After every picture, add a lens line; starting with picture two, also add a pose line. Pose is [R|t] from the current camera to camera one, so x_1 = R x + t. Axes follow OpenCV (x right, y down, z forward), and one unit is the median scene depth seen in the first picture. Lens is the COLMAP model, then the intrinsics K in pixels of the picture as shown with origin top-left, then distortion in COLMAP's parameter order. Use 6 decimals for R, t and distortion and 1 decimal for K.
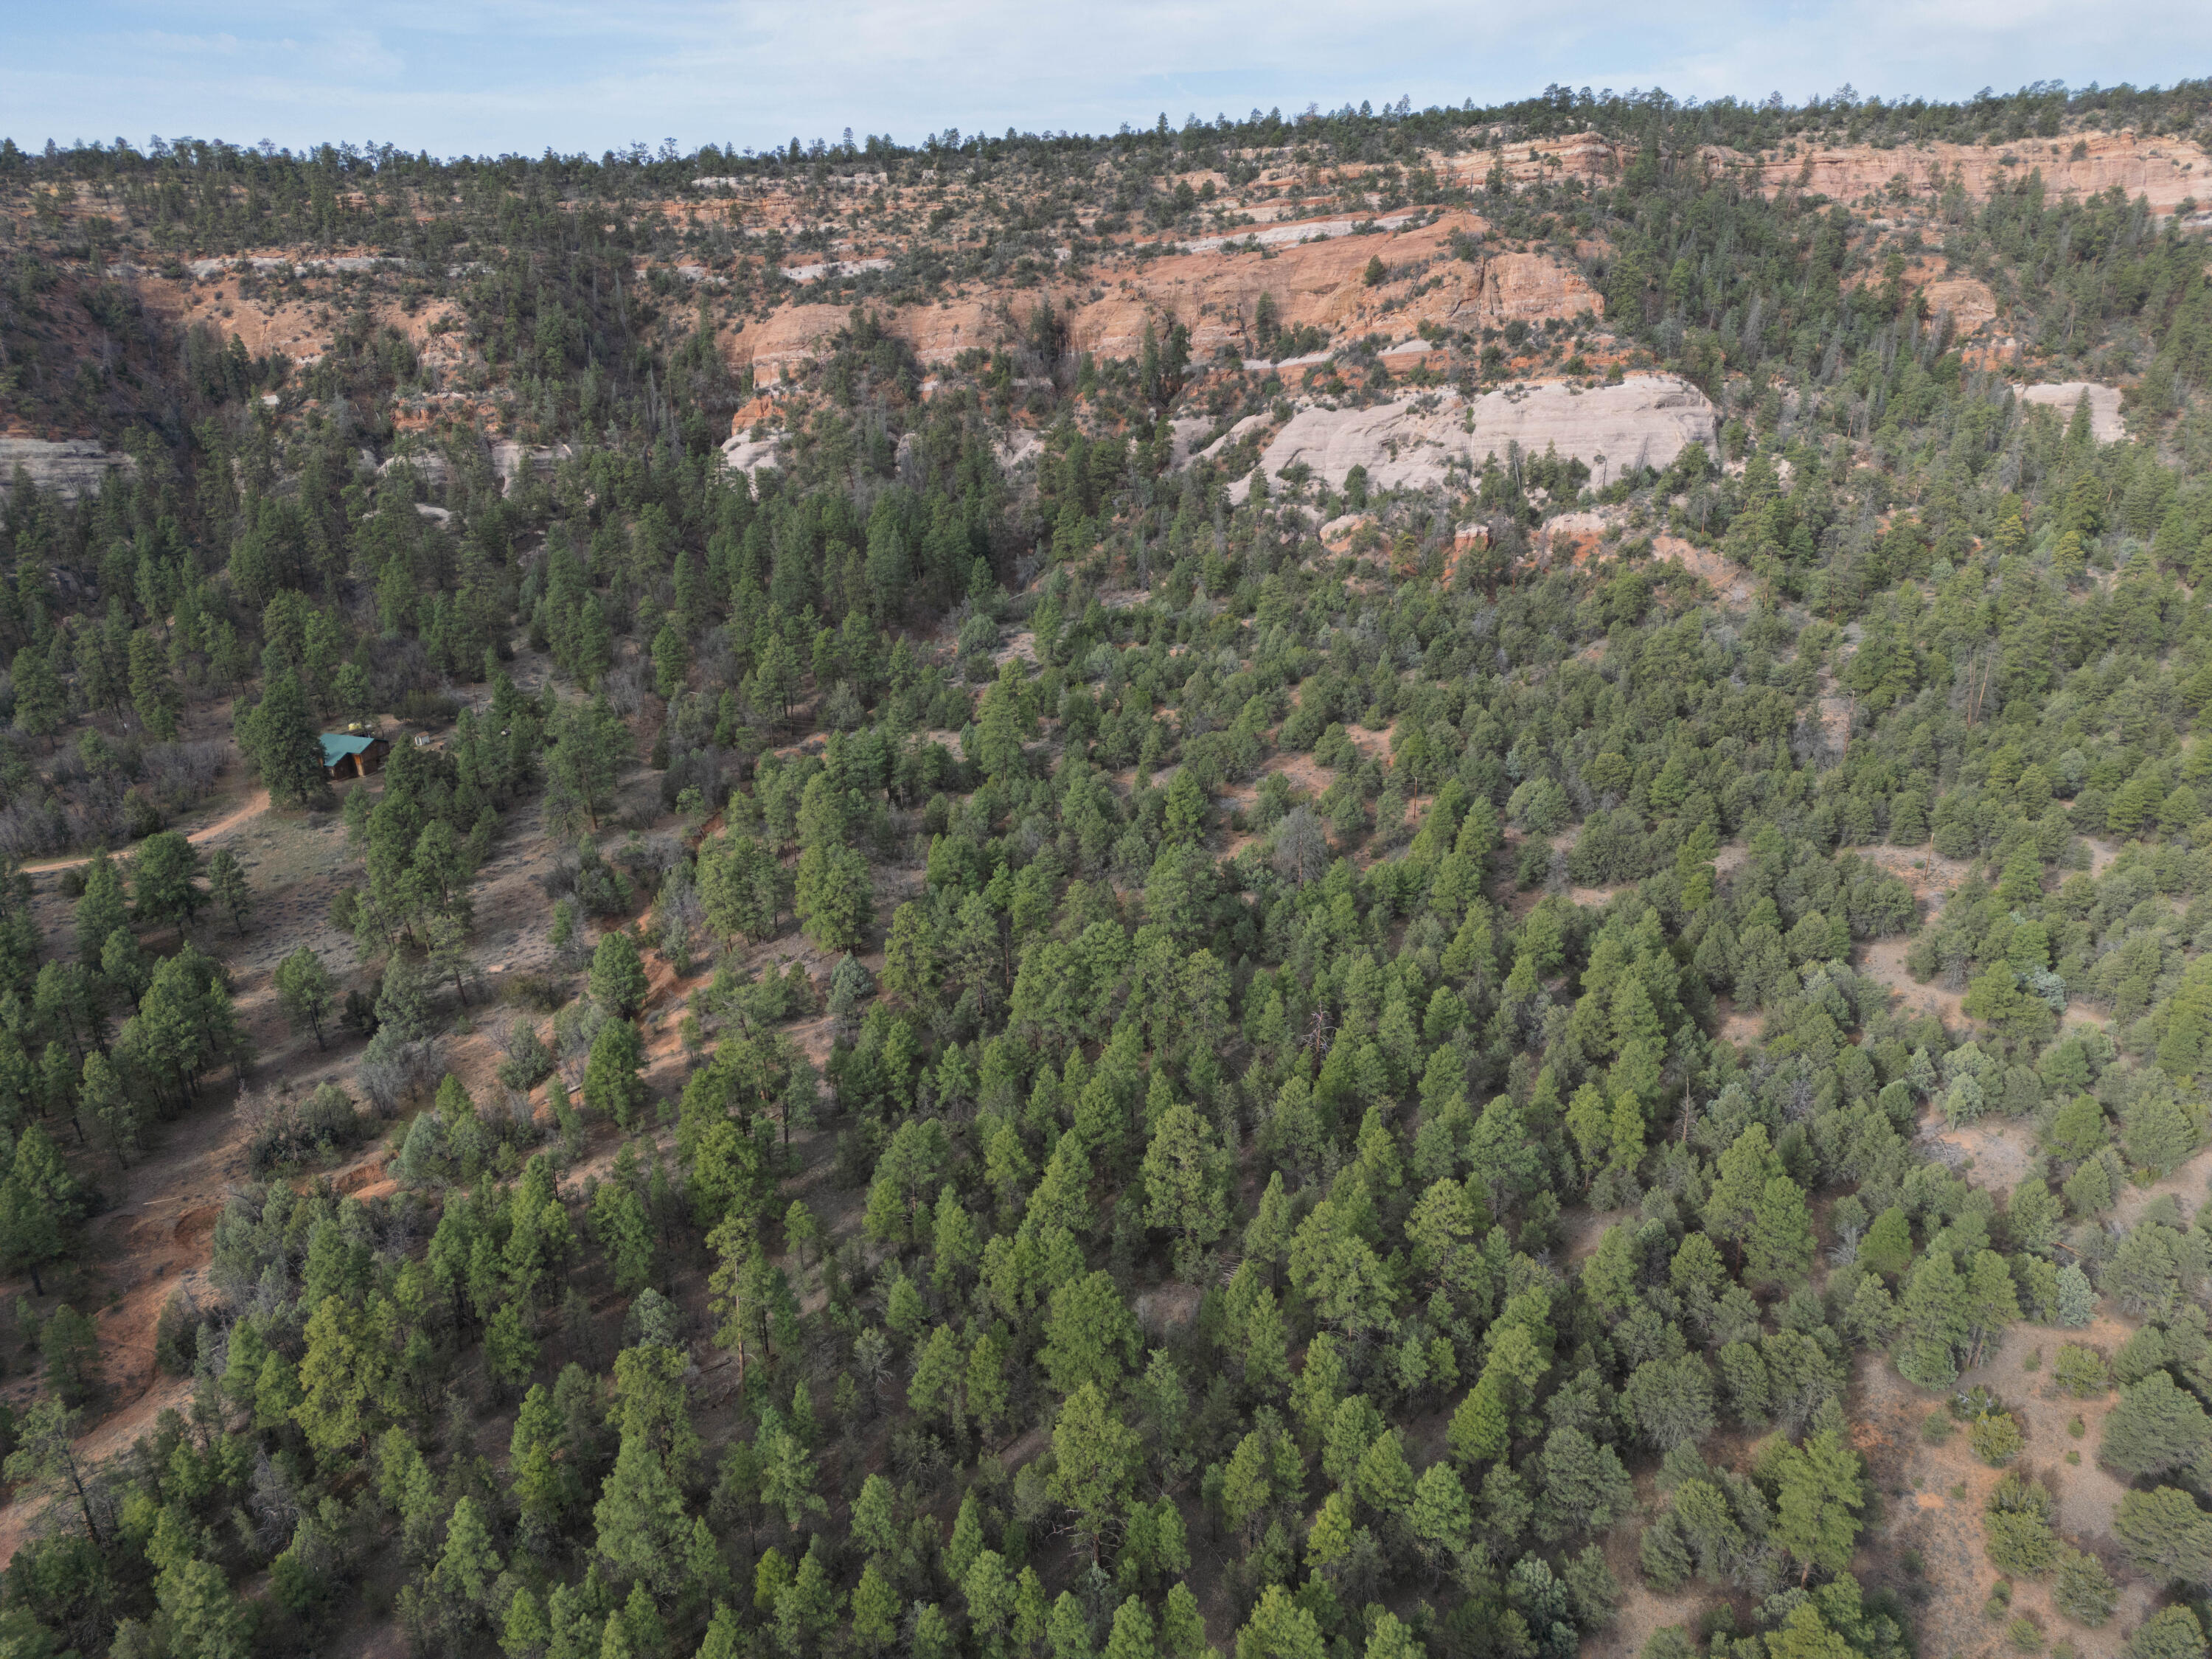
lens RADIAL K [[1555.2, 0, 1101.8], [0, 1555.2, 817.6], [0, 0, 1]] dist [0.078594, -0.062954]
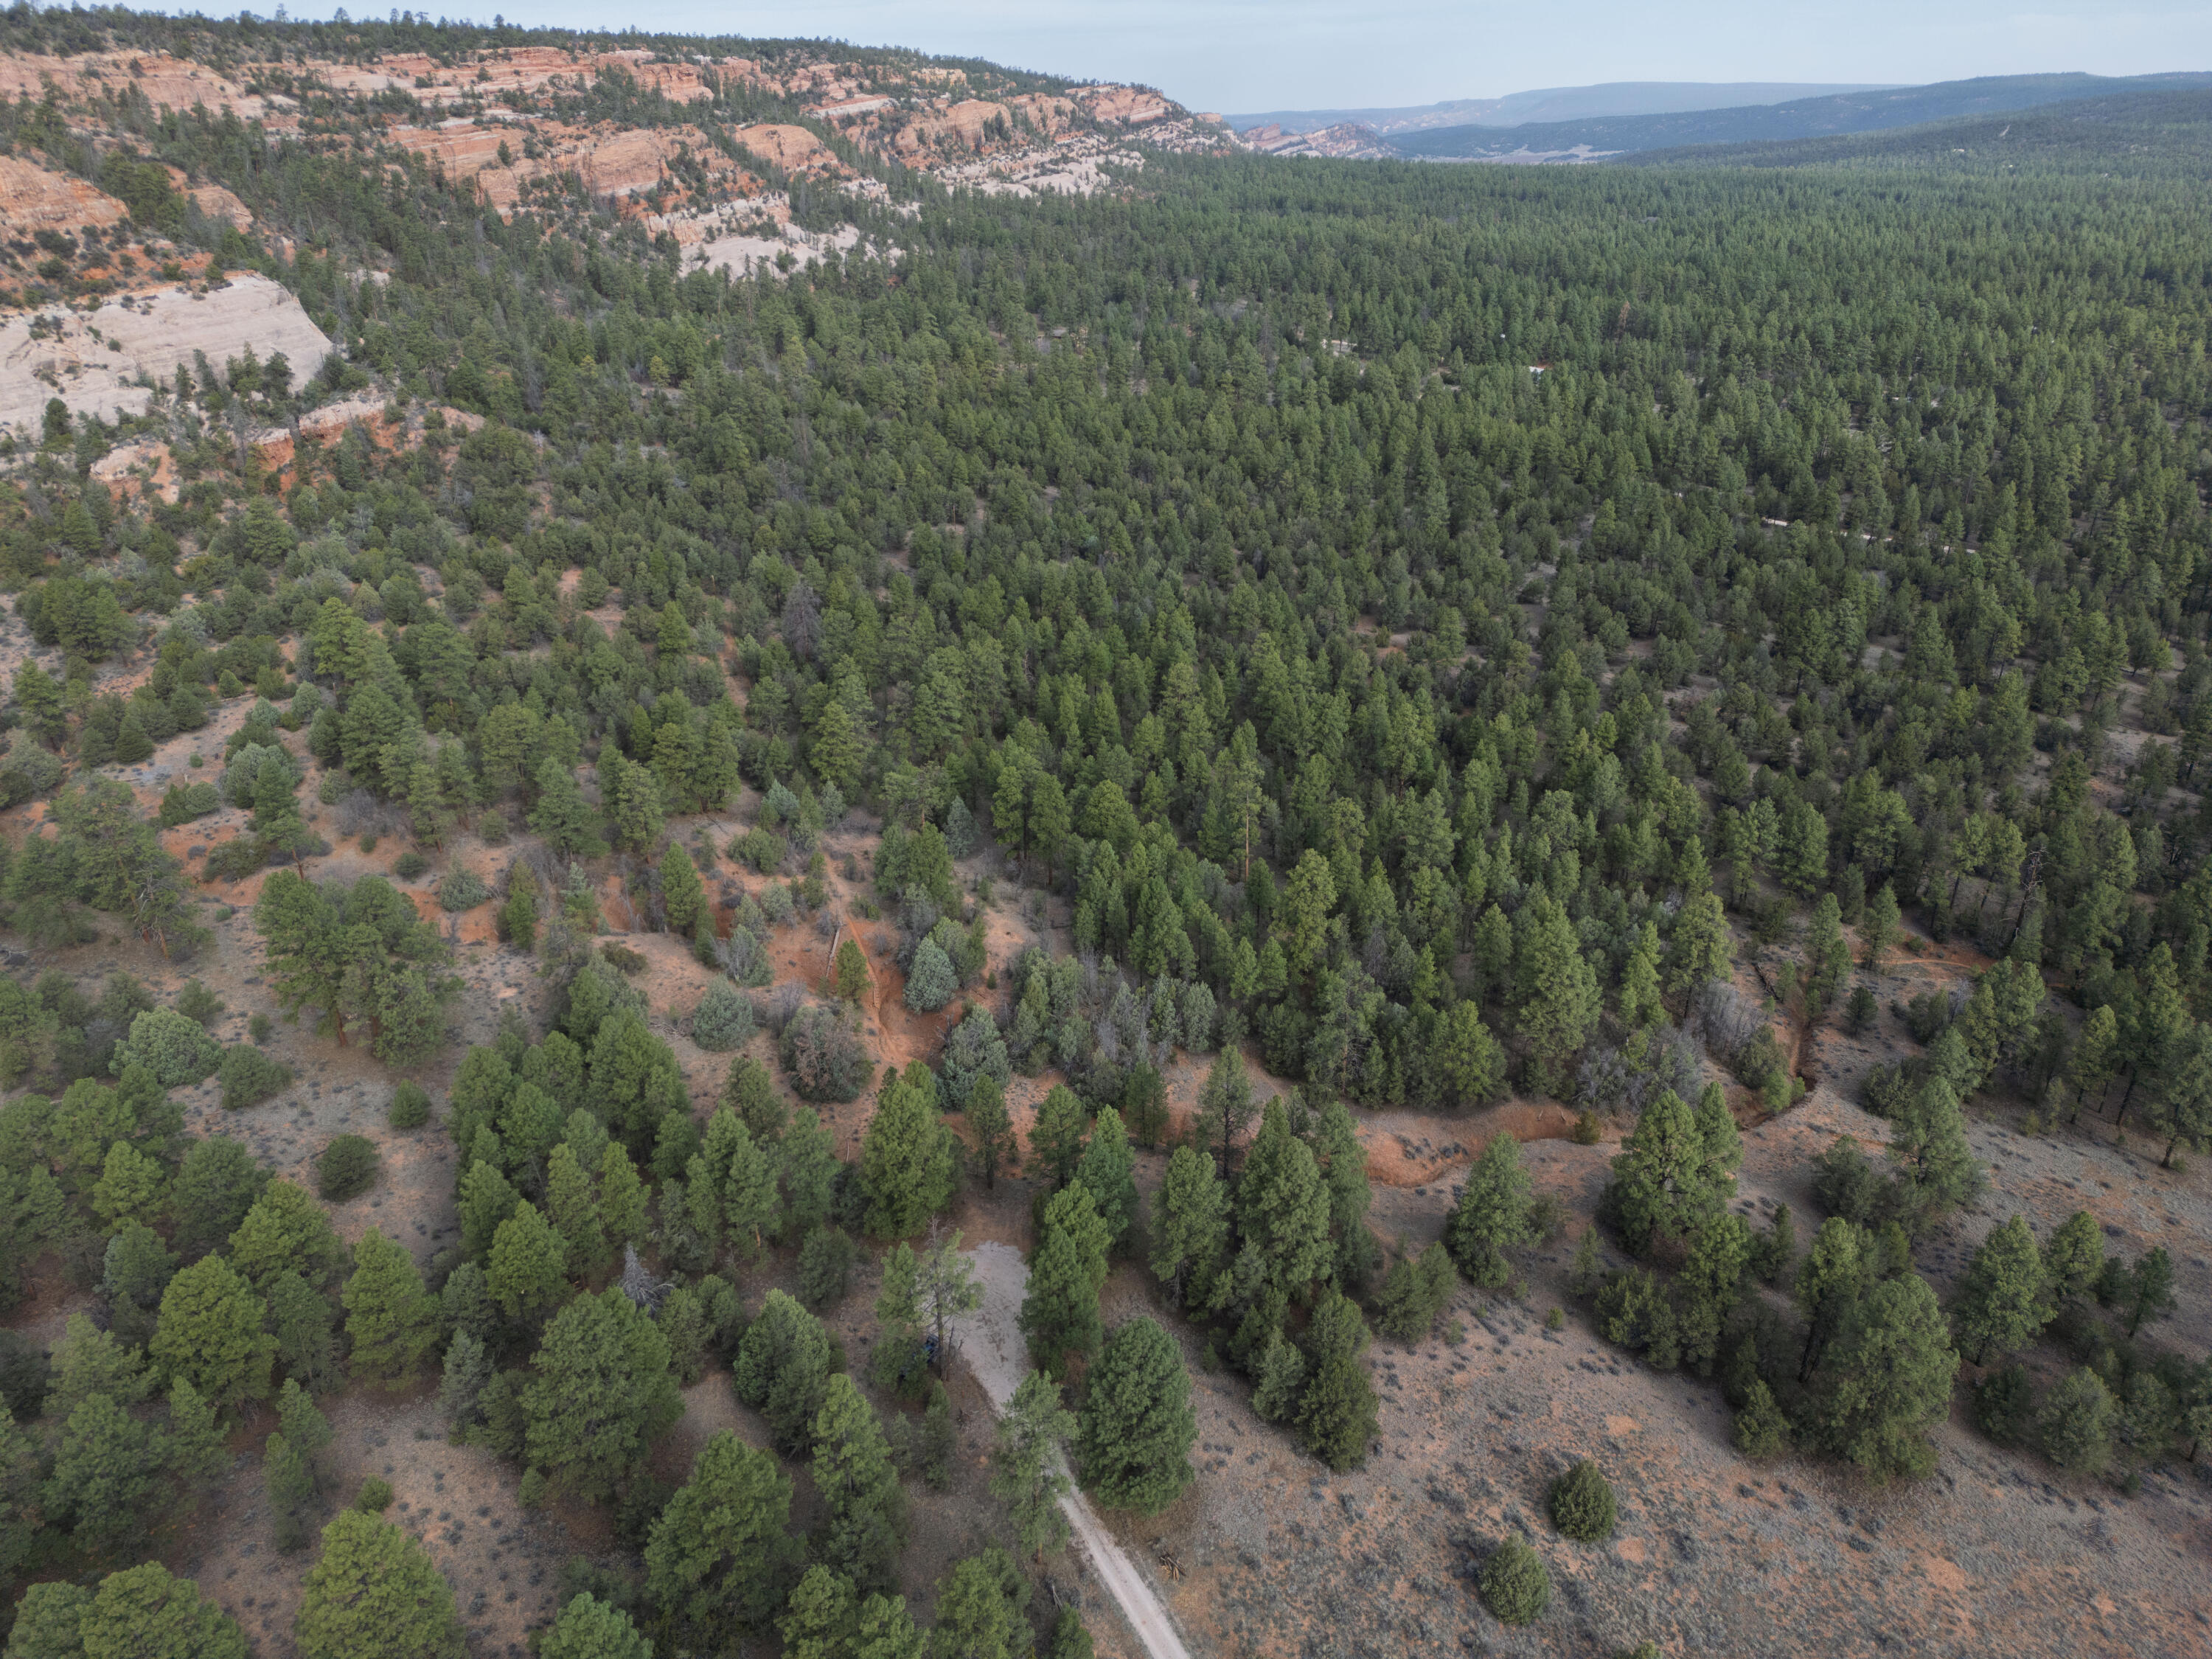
lens RADIAL K [[1555.2, 0, 1123.2], [0, 1555.2, 824.4], [0, 0, 1]] dist [0.078594, -0.062954]
pose [[0.213180, -0.388584, 0.896413, -0.499693], [0.347513, 0.887661, 0.302146, -0.062977], [-0.913121, 0.247103, 0.324269, 0.186881]]
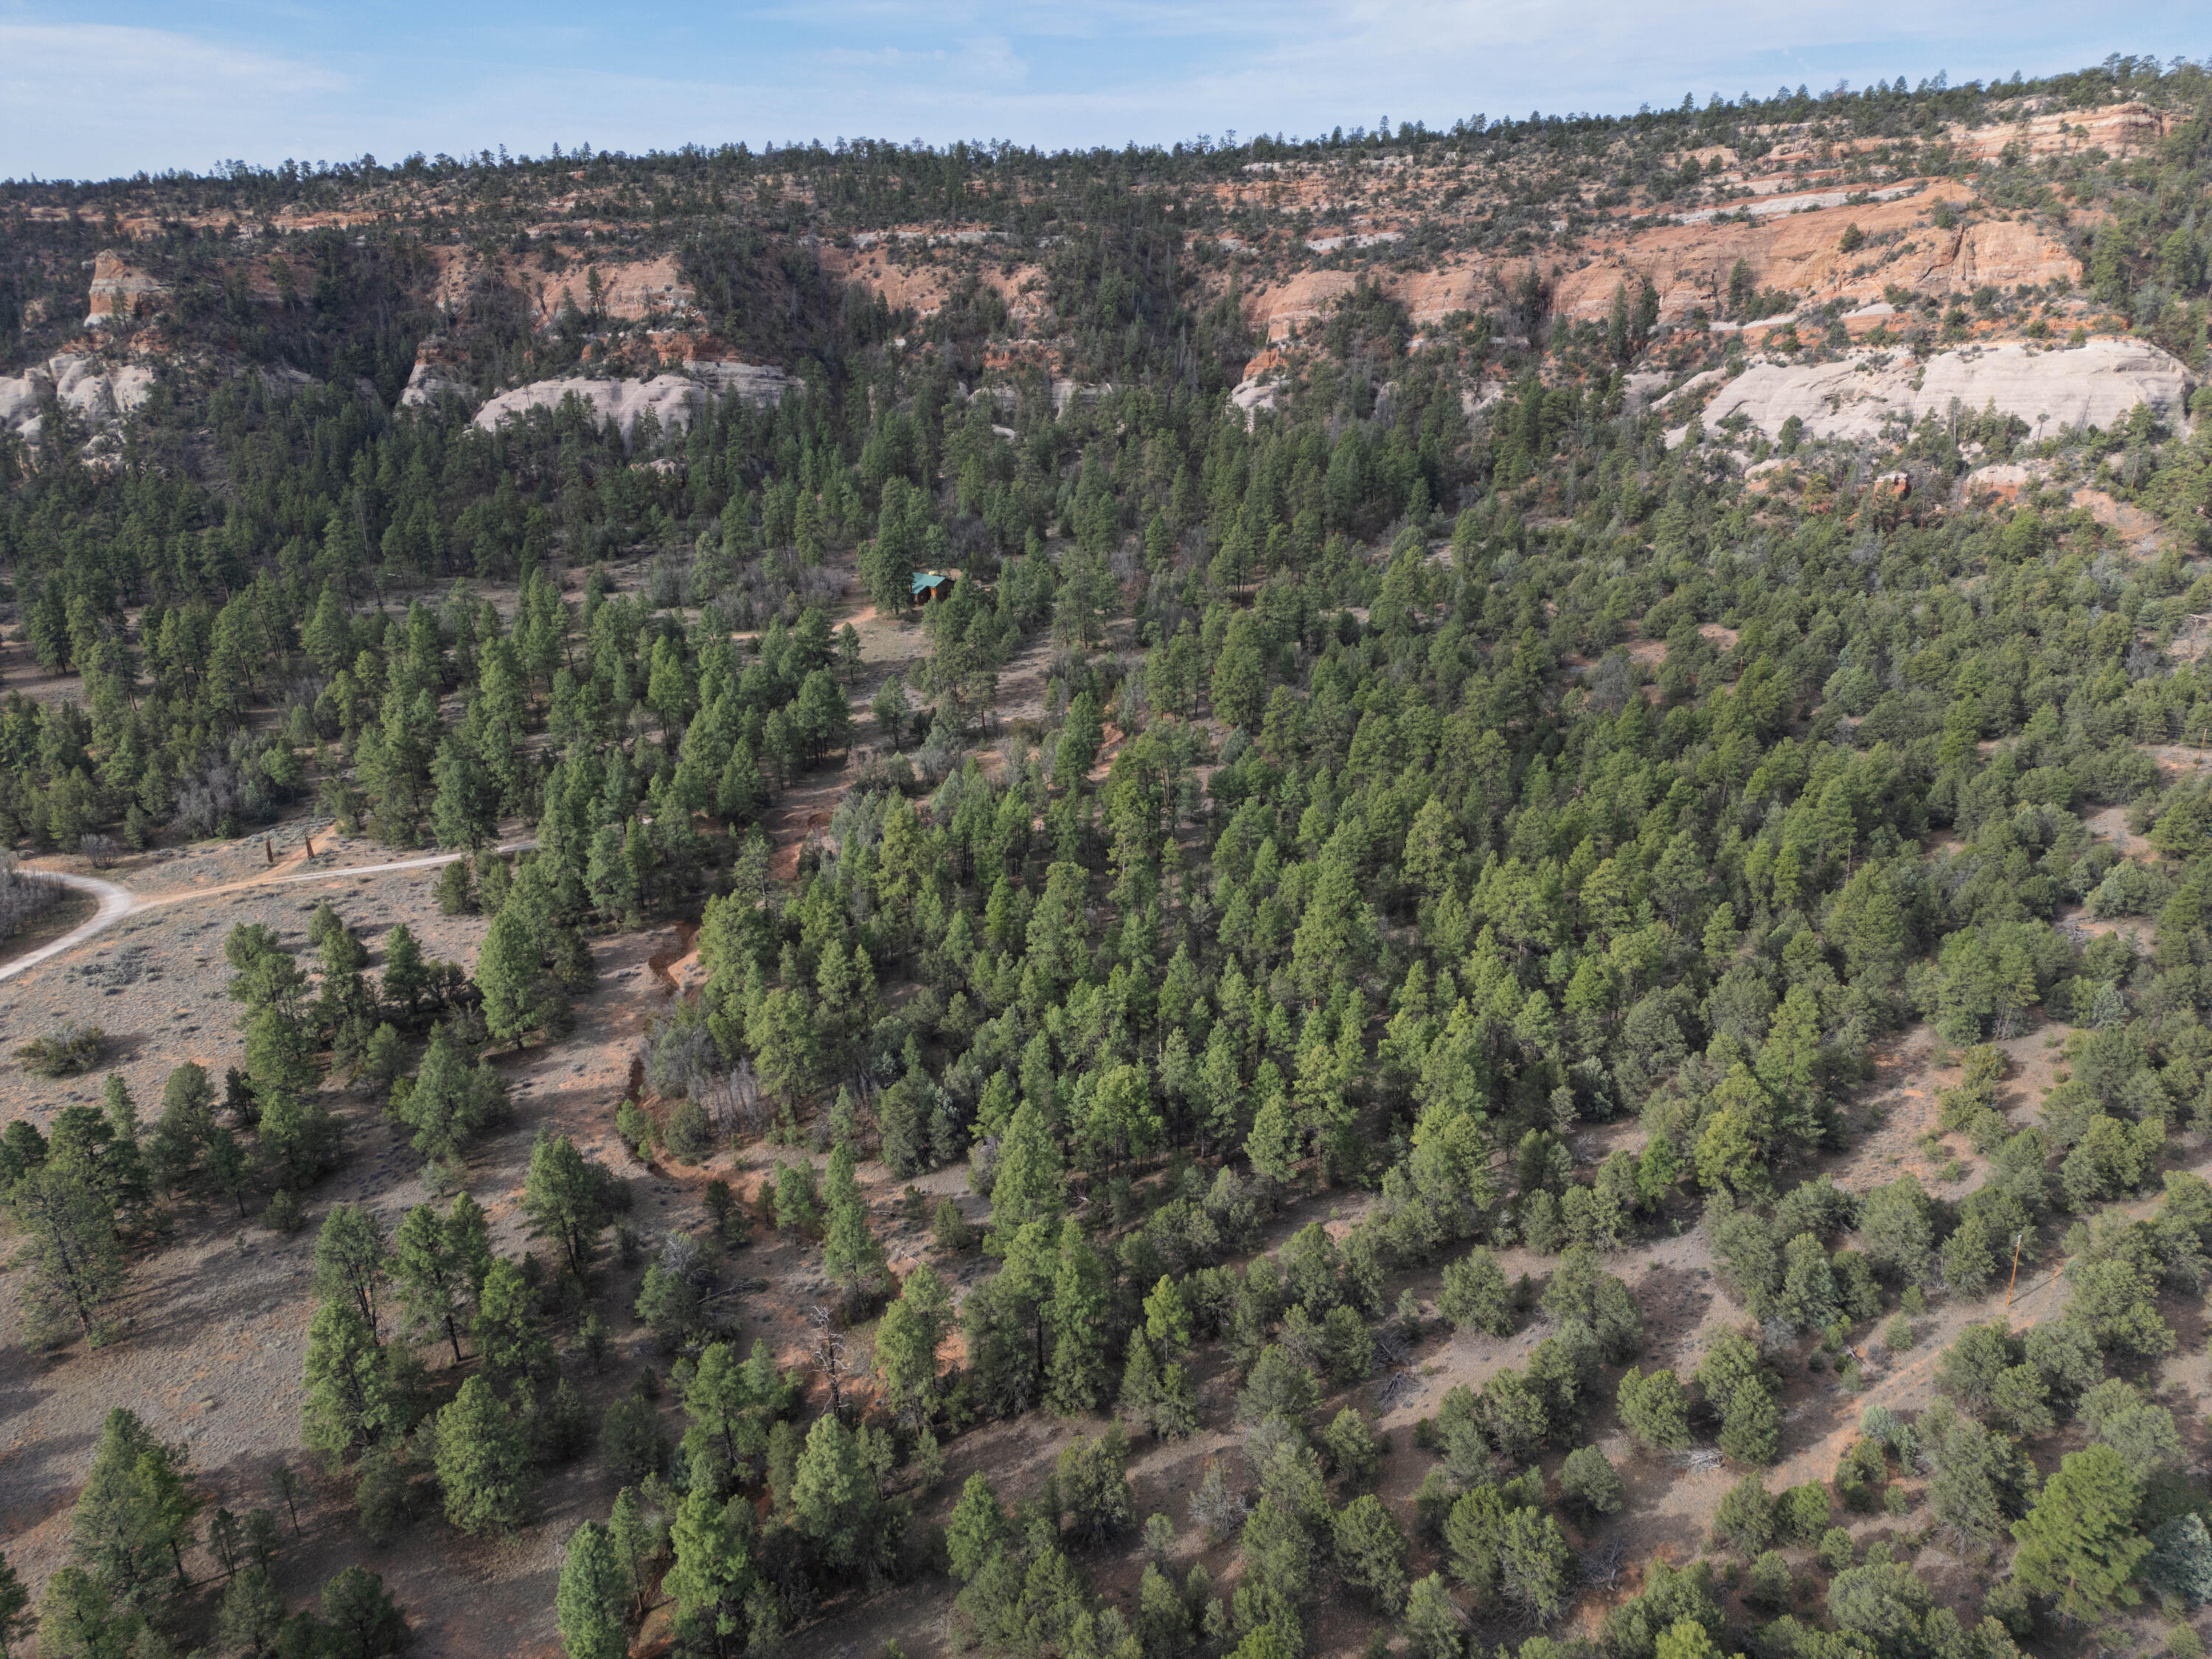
lens RADIAL K [[1555.2, 0, 1099.7], [0, 1555.2, 813.4], [0, 0, 1]] dist [0.078594, -0.062954]
pose [[0.943432, 0.120418, -0.308927, 0.067645], [-0.119062, 0.992613, 0.023313, 0.065690], [0.309452, 0.014787, 0.950800, -0.151888]]
